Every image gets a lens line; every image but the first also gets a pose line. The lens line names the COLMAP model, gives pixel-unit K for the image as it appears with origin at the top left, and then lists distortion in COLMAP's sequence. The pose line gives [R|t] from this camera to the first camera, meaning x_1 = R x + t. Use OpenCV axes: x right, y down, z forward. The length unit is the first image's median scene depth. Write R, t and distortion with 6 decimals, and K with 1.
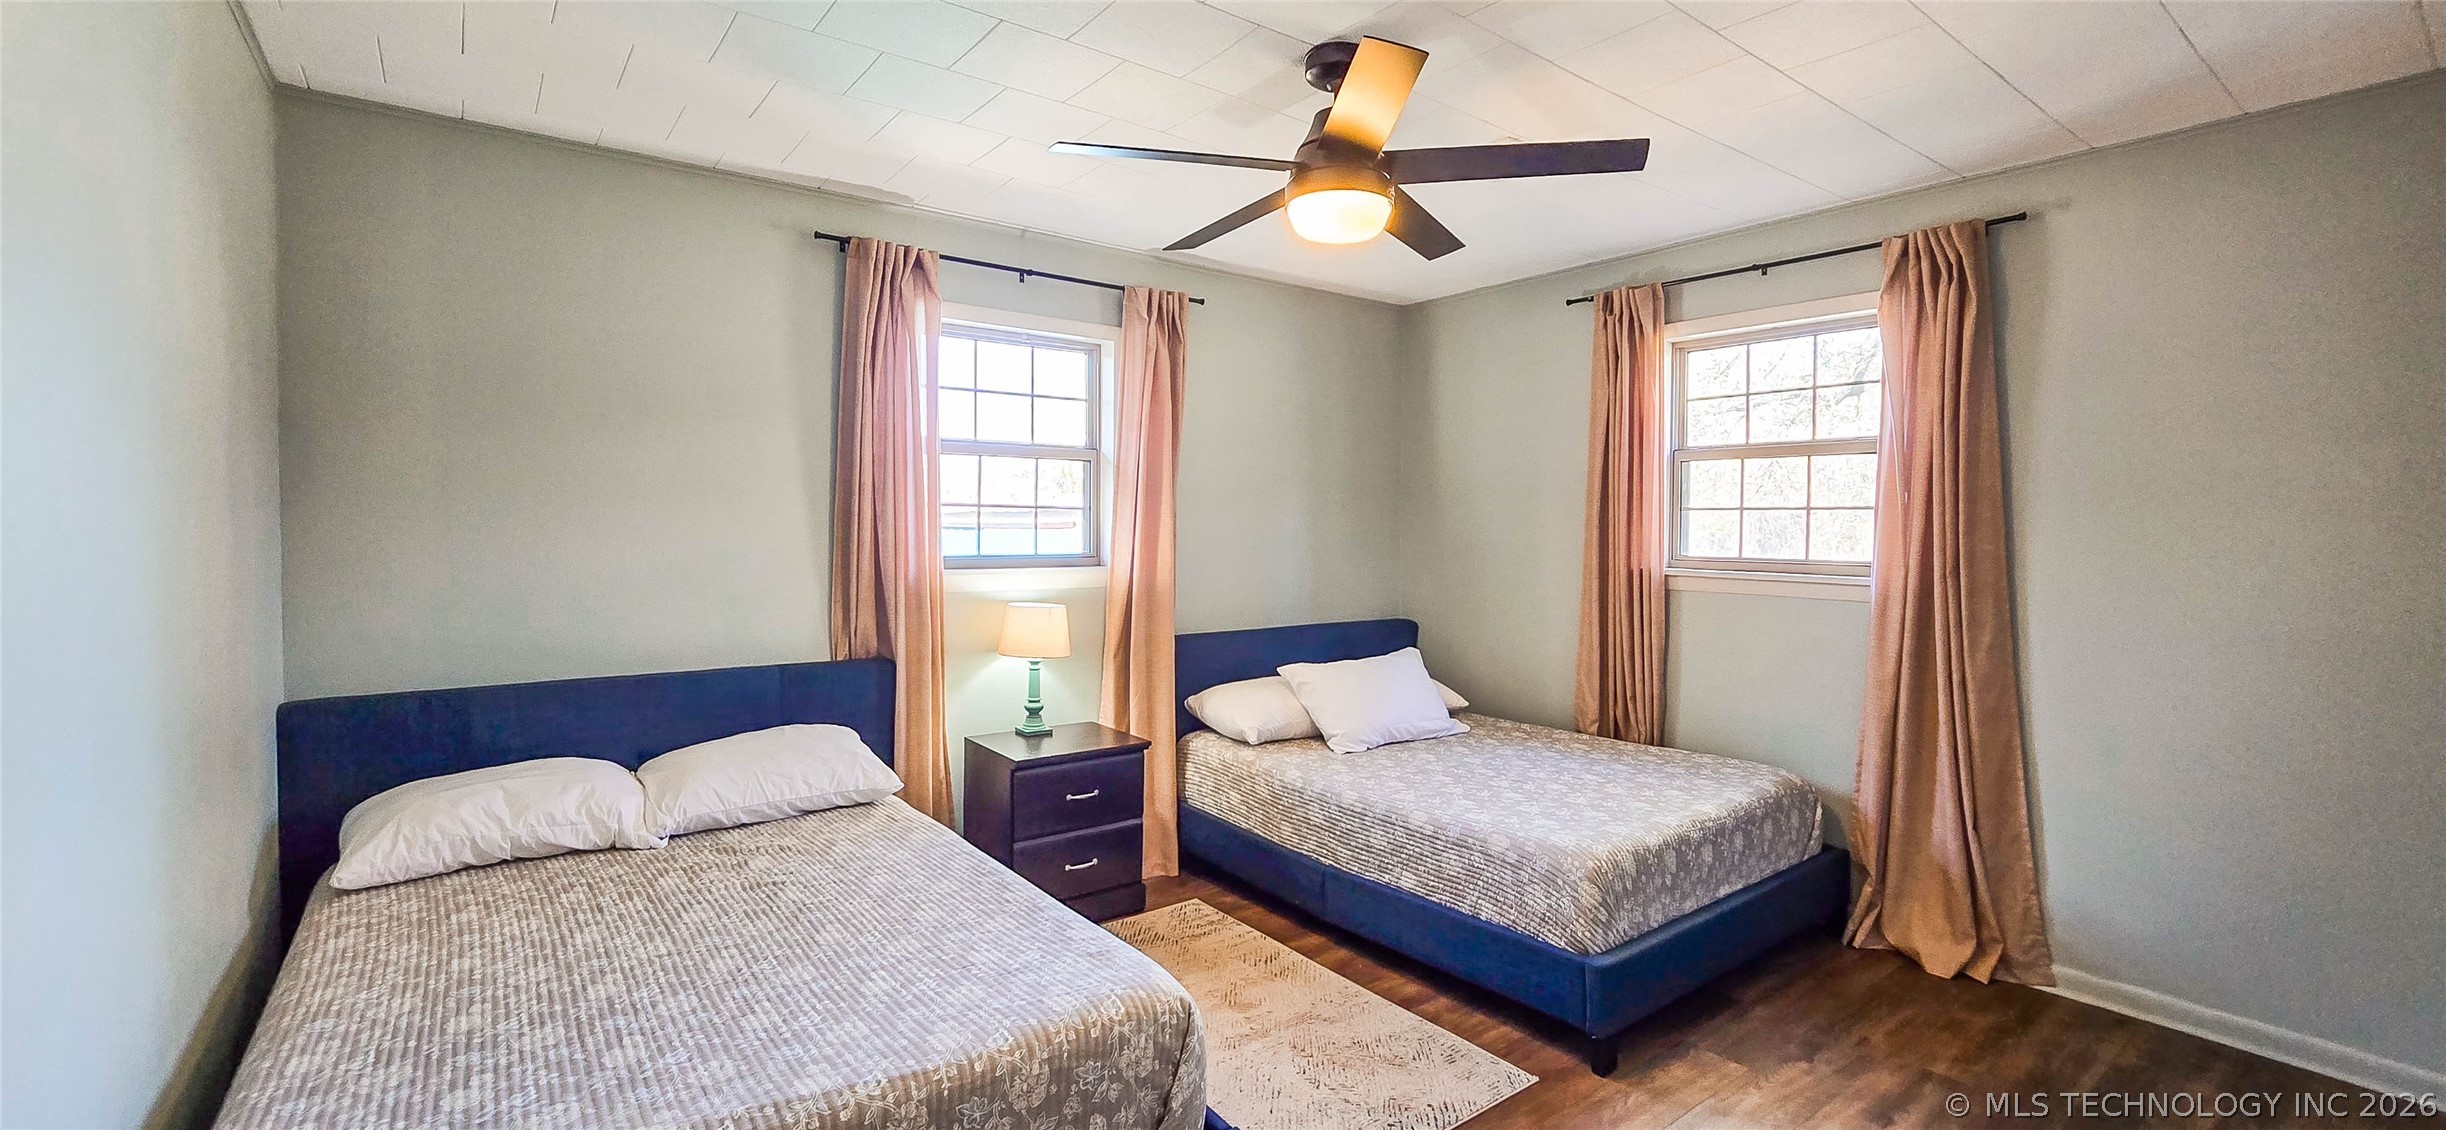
lens RADIAL K [[1006.8, 0, 1236.6], [0, 1006.8, 548.6], [0, 0, 1]] dist [-0.002808, 0.001465]
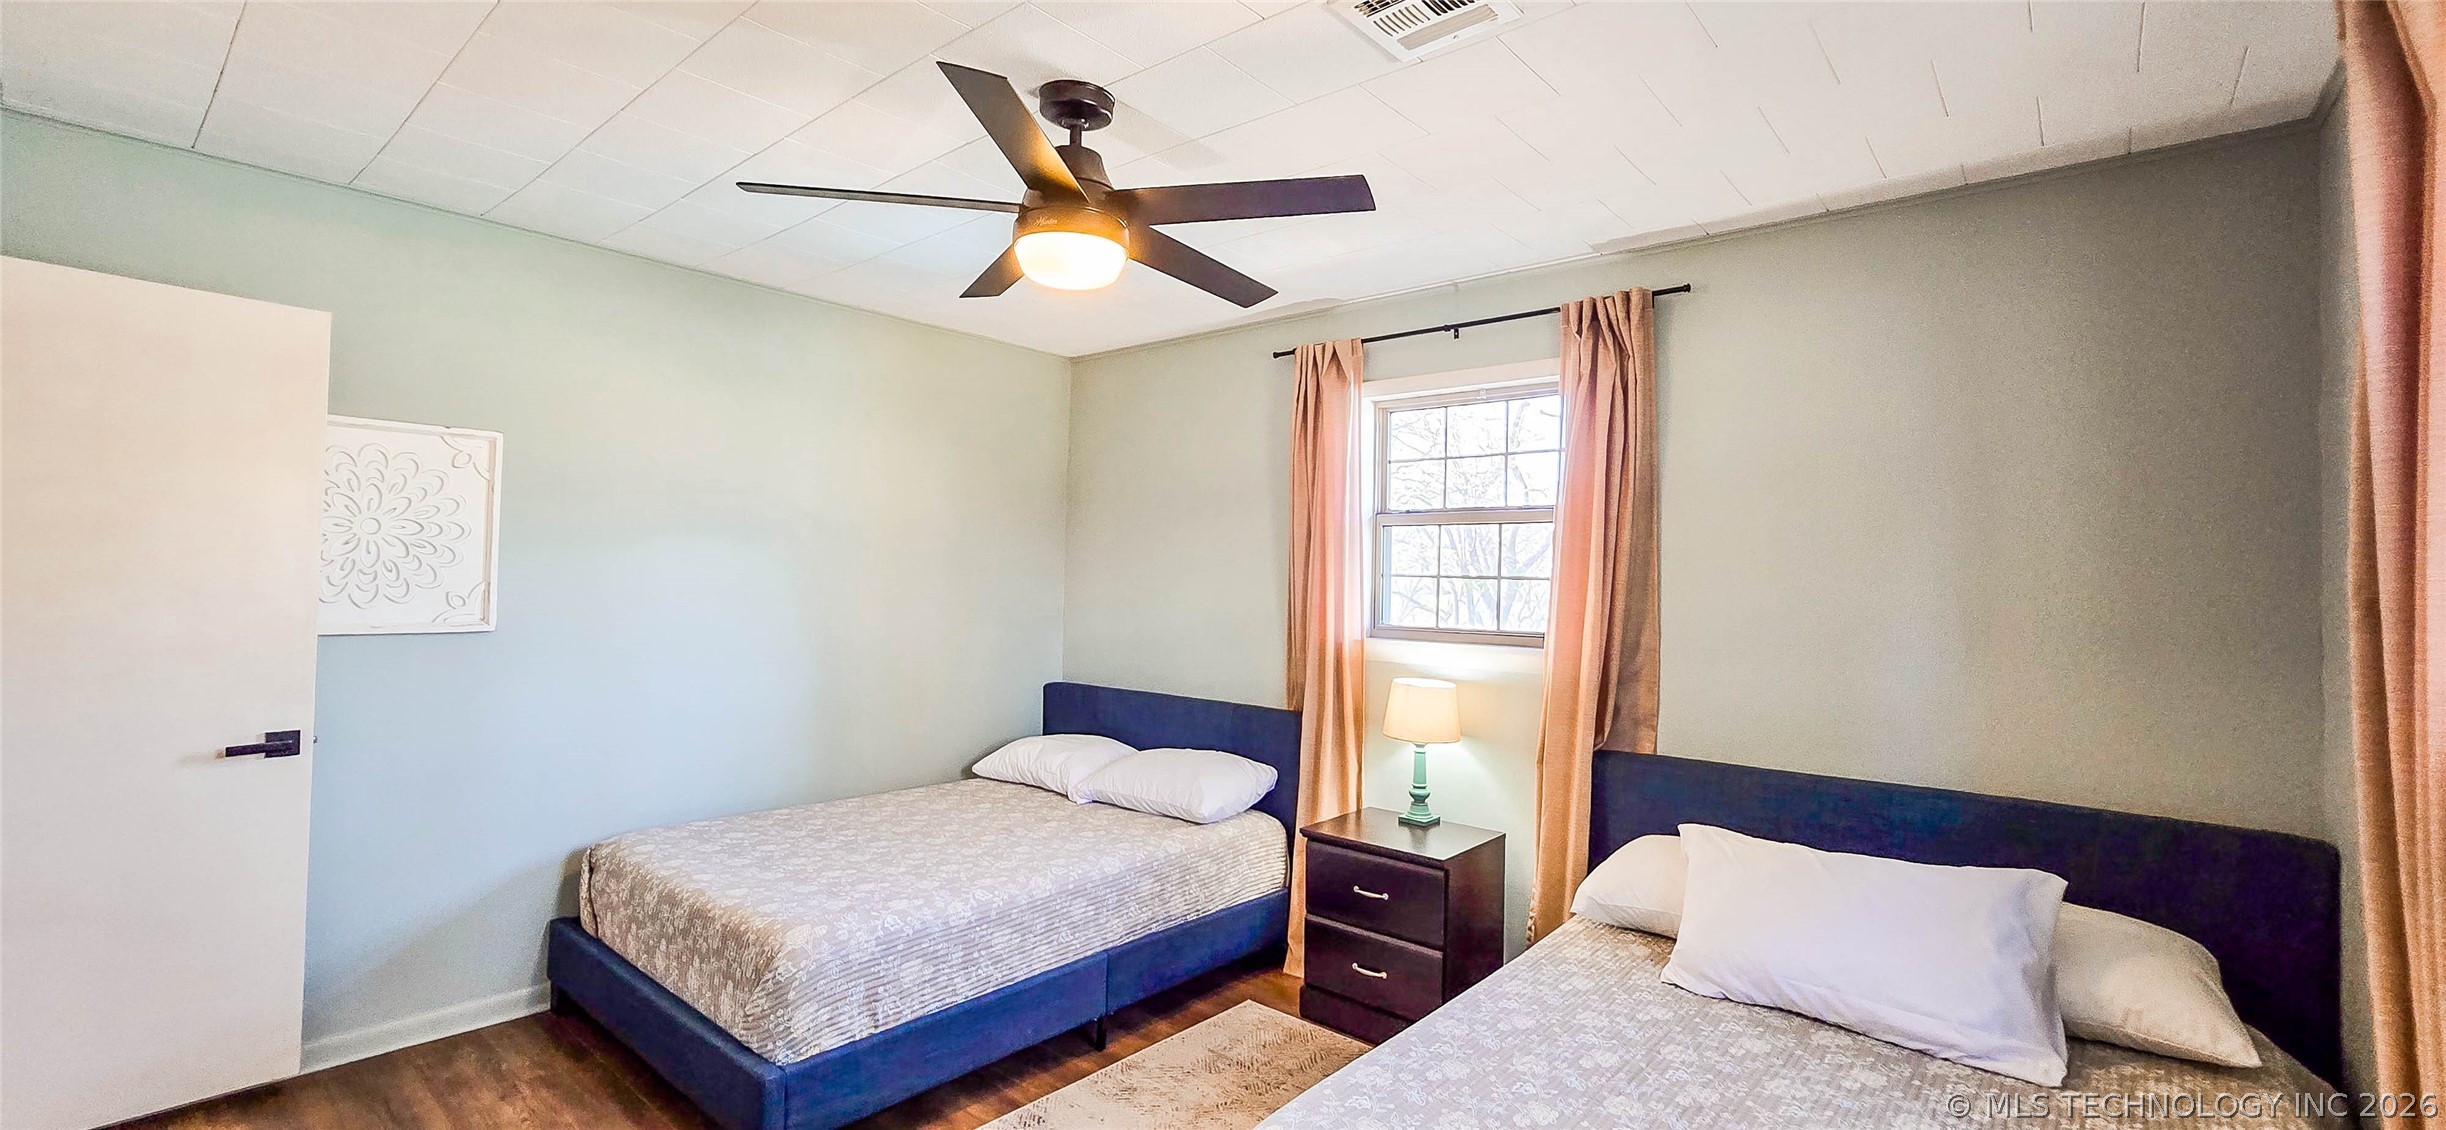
lens RADIAL K [[1006.8, 0, 1221.6], [0, 1006.8, 548.3], [0, 0, 1]] dist [-0.002808, 0.001465]
pose [[0.202810, -0.035742, -0.978566, 0.699094], [-0.043827, 0.998001, -0.045535, -0.018307], [0.978237, 0.052123, 0.200838, 0.649422]]
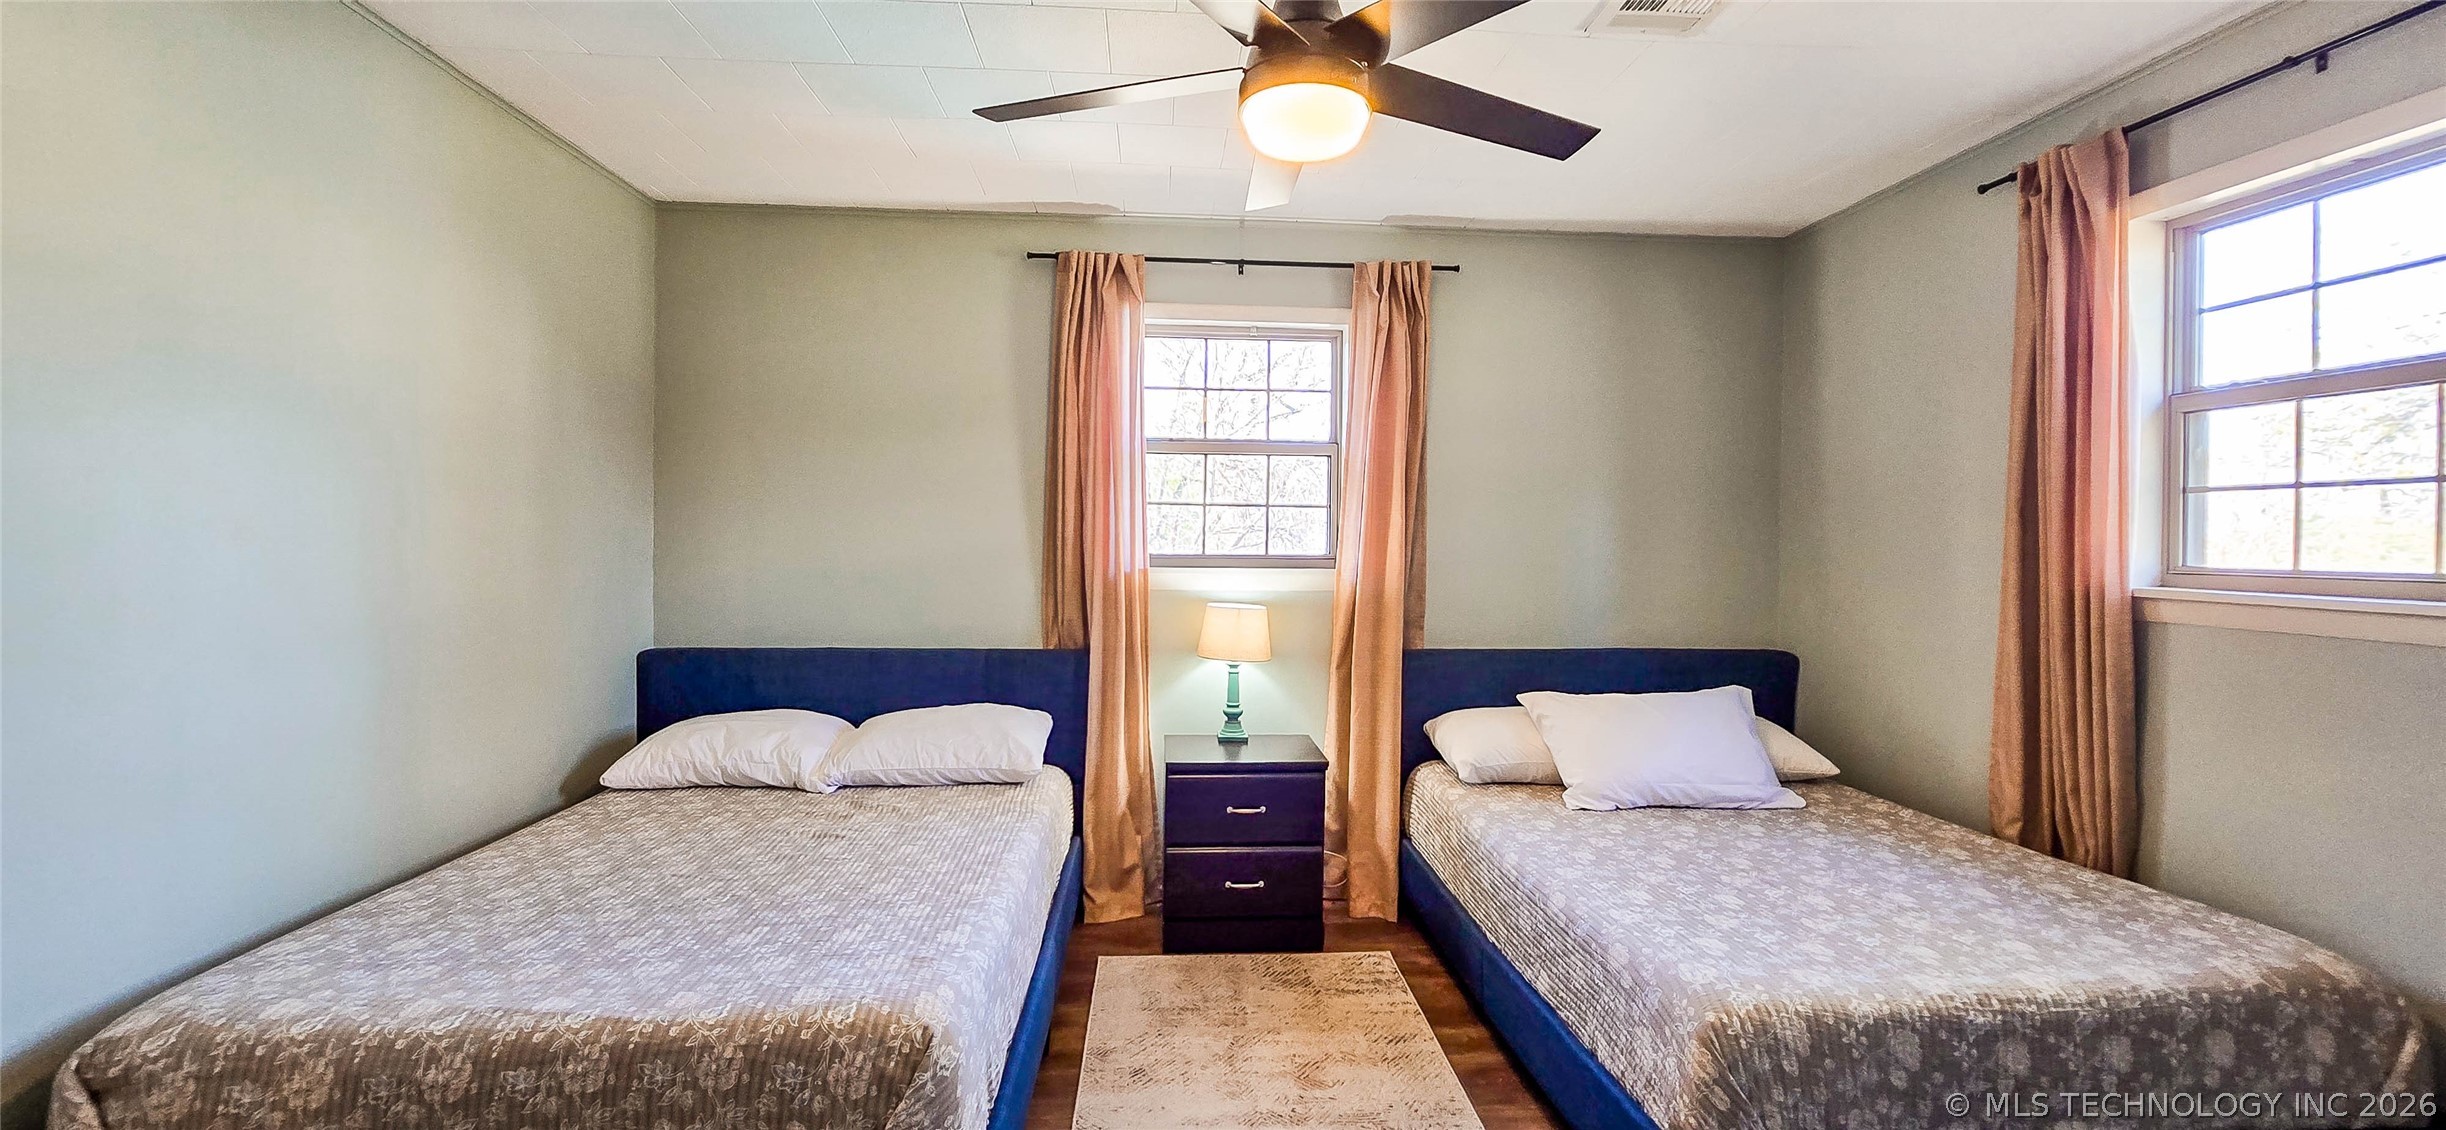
lens RADIAL K [[1006.8, 0, 1229.9], [0, 1006.8, 547.4], [0, 0, 1]] dist [-0.002808, 0.001465]
pose [[0.834510, 0.004990, -0.550970, 0.337324], [-0.016500, 0.999737, -0.015937, 0.016053], [0.550746, 0.022391, 0.834373, 0.201433]]
